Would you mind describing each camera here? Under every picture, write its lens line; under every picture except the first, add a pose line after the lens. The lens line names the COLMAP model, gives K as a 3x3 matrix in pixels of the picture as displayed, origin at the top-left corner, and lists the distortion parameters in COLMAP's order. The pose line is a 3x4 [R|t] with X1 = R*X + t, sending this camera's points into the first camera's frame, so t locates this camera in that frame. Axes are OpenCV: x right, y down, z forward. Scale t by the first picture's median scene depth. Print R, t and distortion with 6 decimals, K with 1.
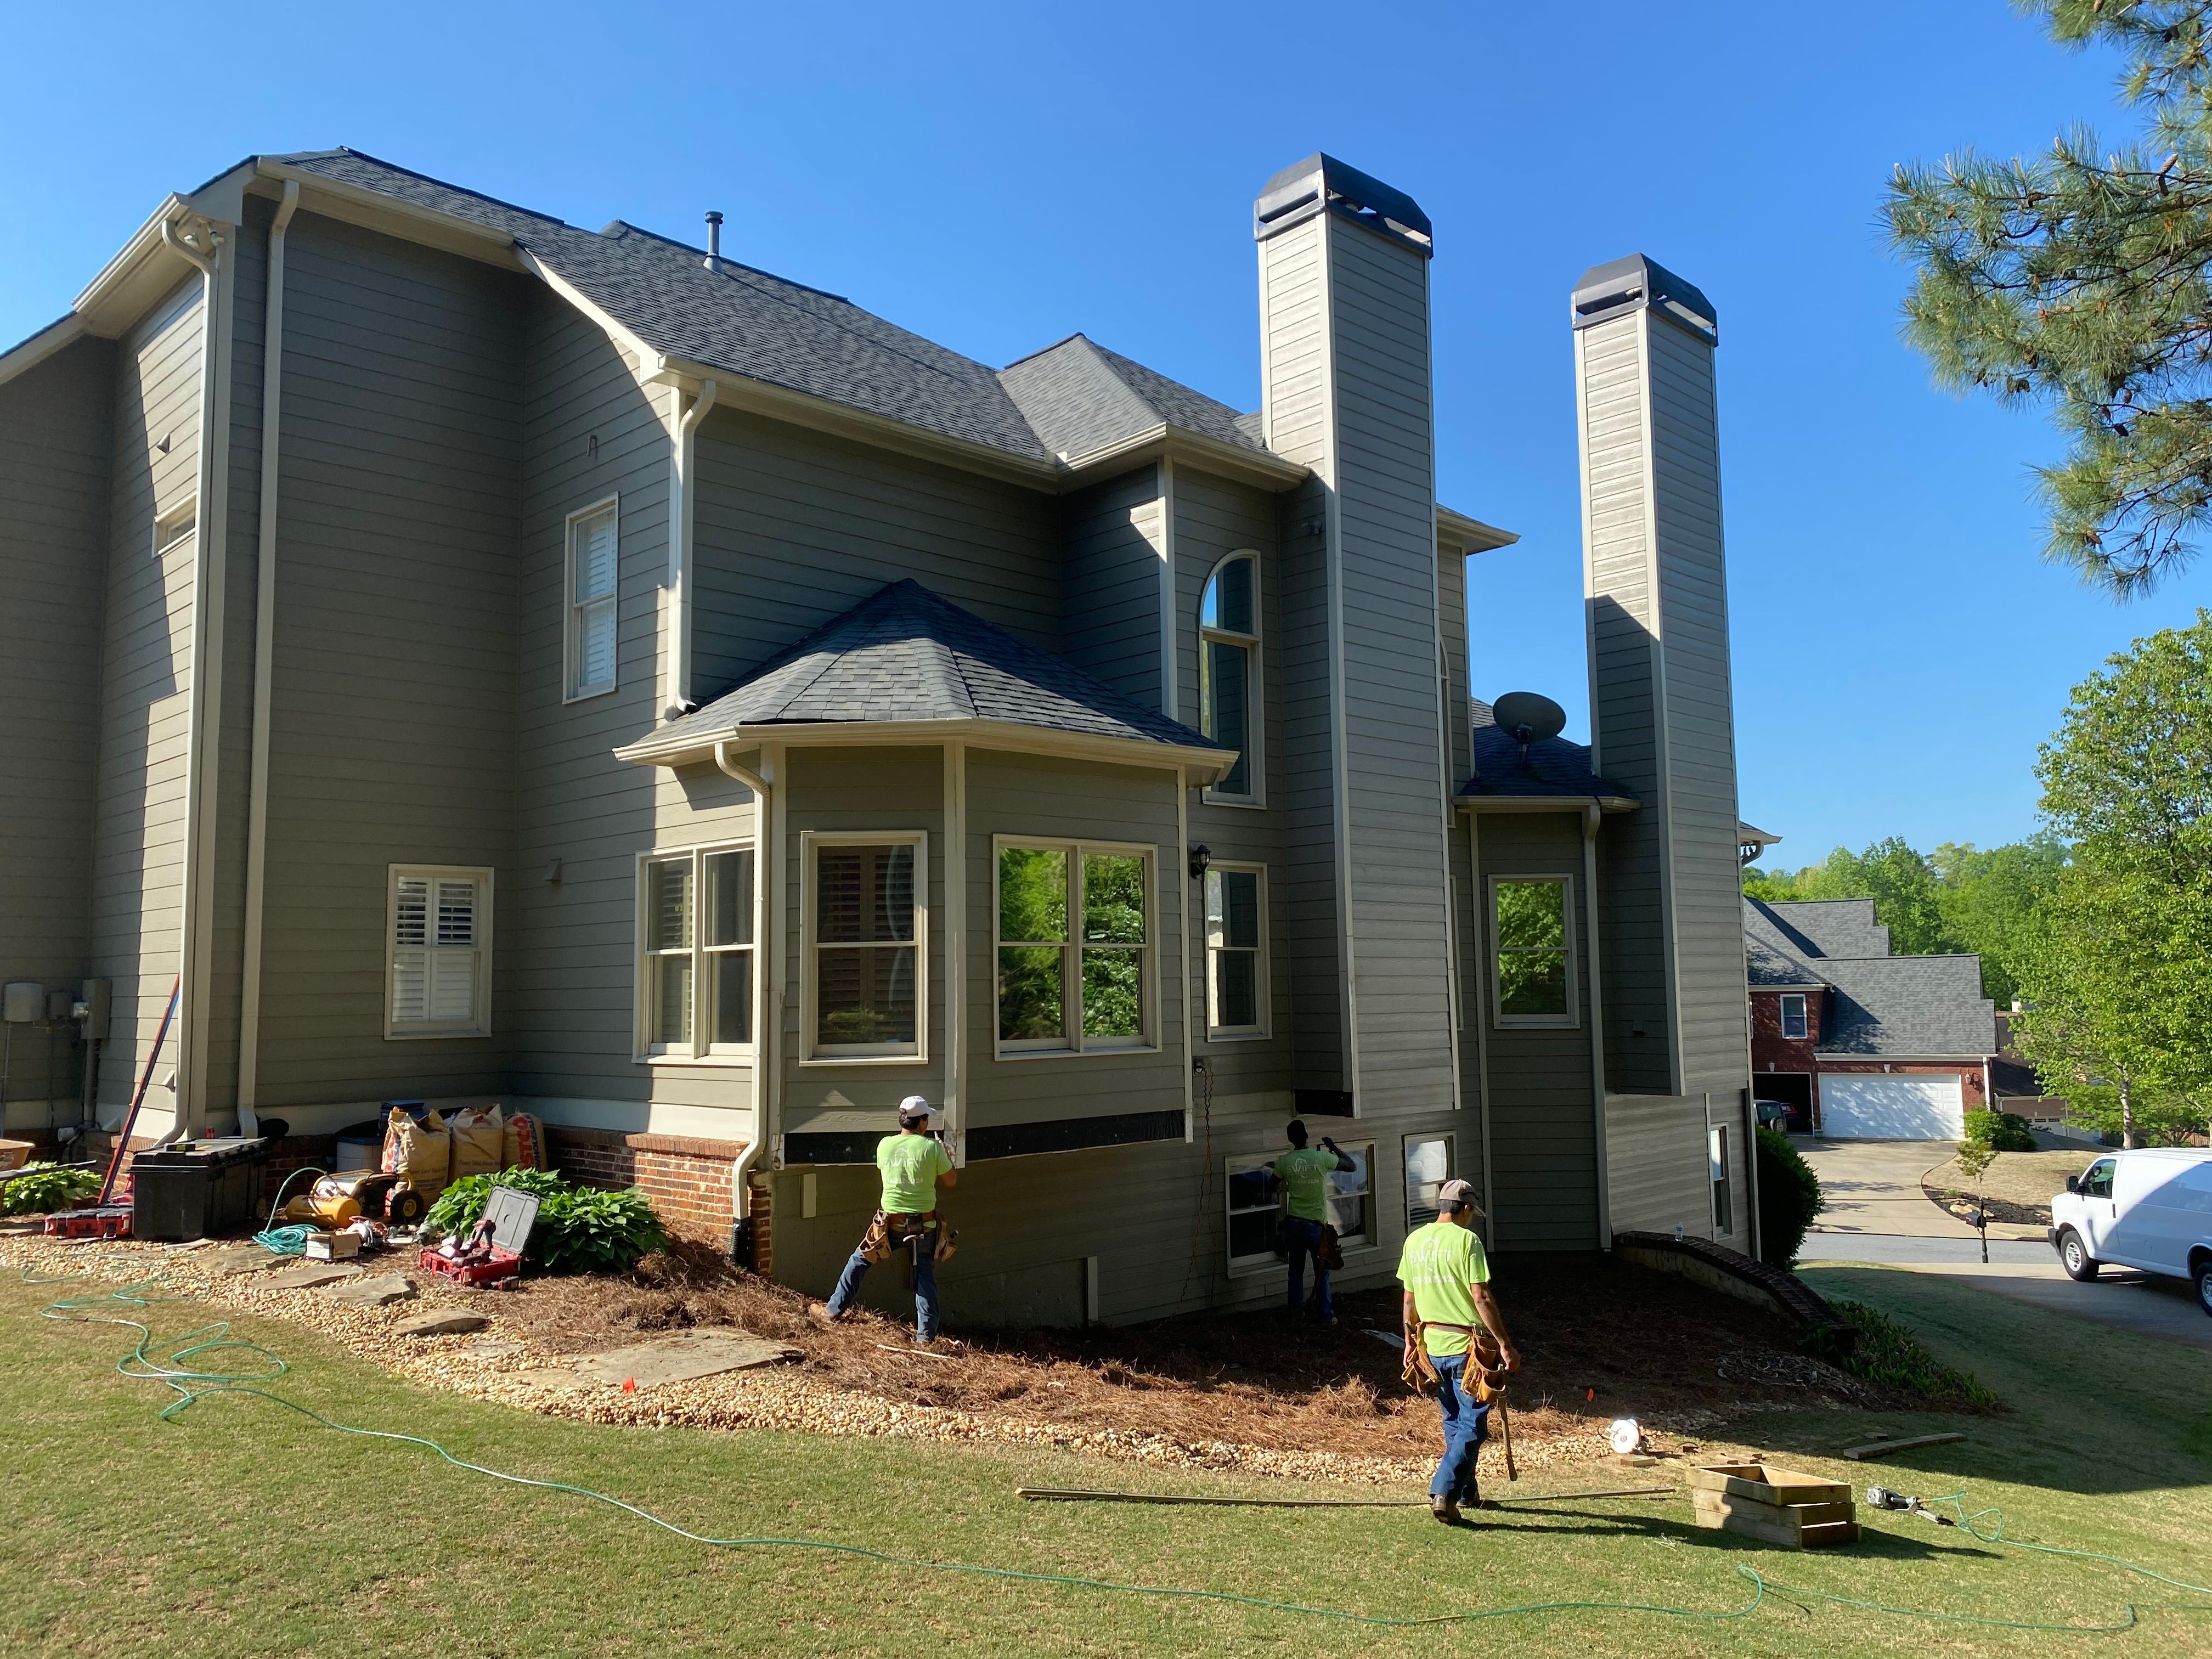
lens RADIAL K [[1709.2, 0, 1108.4], [0, 1709.2, 828.0], [0, 0, 1]] dist [0.015866, -0.009195]
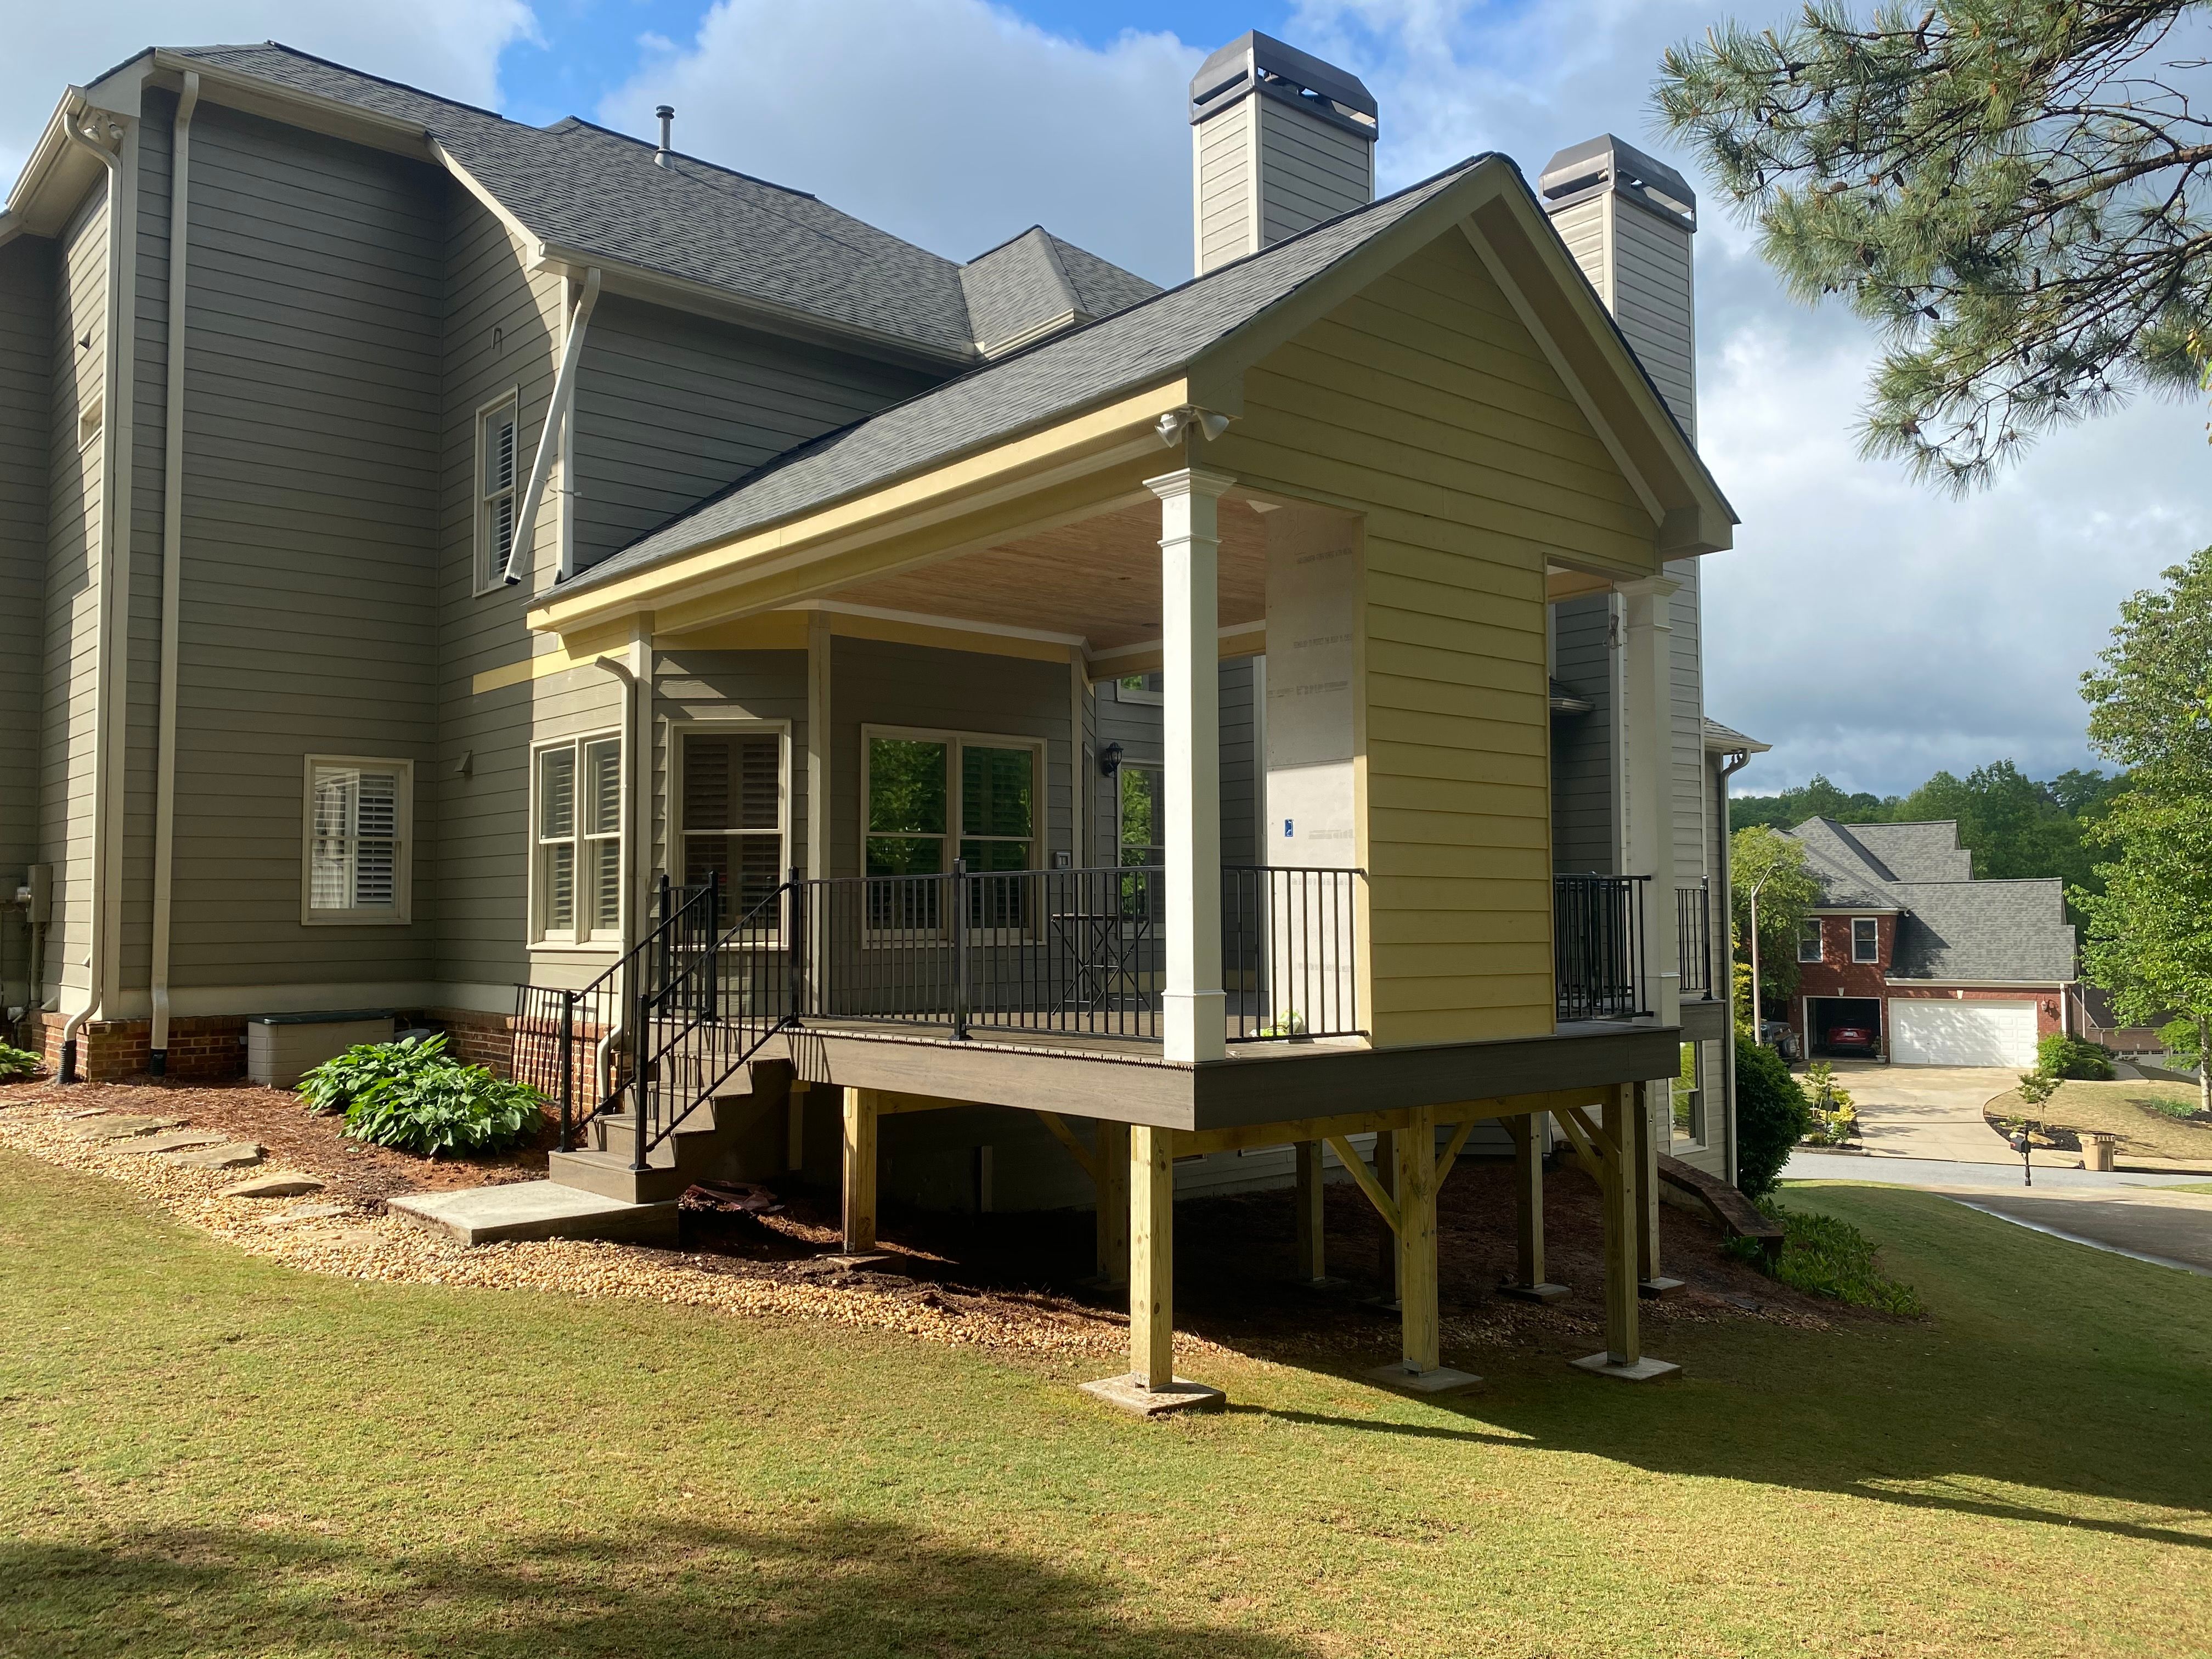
lens RADIAL K [[1707.9, 0, 1118.5], [0, 1707.9, 833.4], [0, 0, 1]] dist [0.007485, -0.000448]
pose [[0.998334, 0.007930, -0.057148, 0.128612], [-0.005186, 0.998834, 0.048006, 0.017424], [0.057462, -0.047630, 0.997211, 0.008728]]
